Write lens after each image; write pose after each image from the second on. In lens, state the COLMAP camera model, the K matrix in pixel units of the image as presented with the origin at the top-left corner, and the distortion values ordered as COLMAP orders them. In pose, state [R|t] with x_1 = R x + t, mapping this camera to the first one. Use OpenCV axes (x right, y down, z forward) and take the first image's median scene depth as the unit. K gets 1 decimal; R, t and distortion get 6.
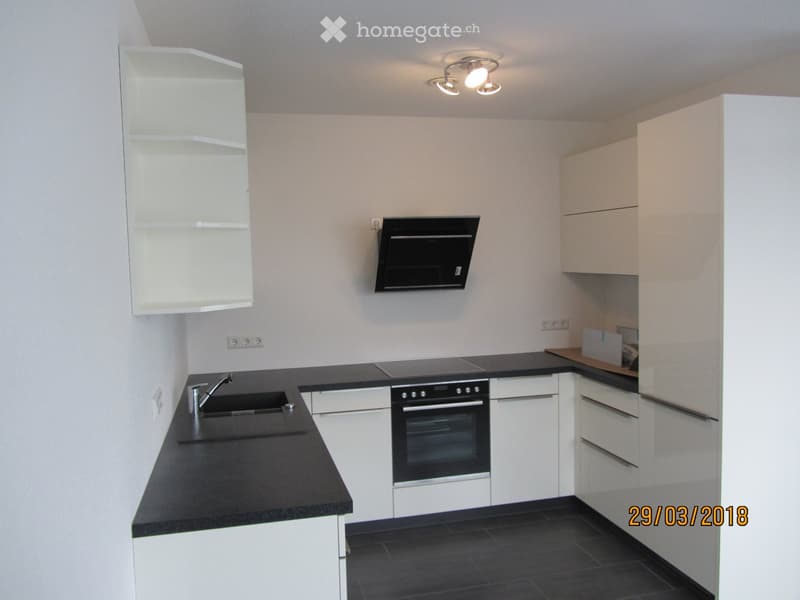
lens RADIAL K [[661.3, 0, 399.4], [0, 661.3, 302.6], [0, 0, 1]] dist [0.001418, -0.000773]
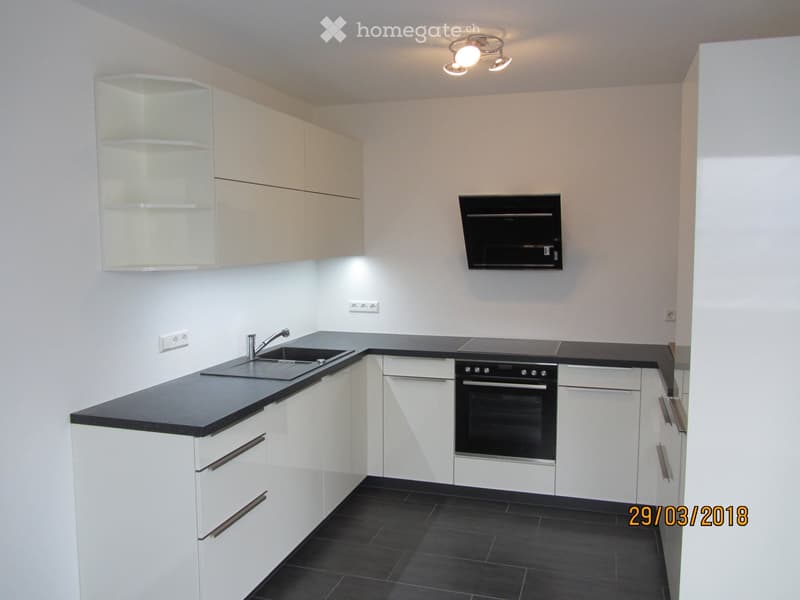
lens RADIAL K [[661.3, 0, 397.9], [0, 661.3, 298.2], [0, 0, 1]] dist [0.001418, -0.000773]
pose [[0.851662, 0.068631, -0.519579, 0.434081], [-0.054125, 0.997605, 0.043057, -0.008681], [0.521290, -0.008548, 0.853337, 0.062606]]
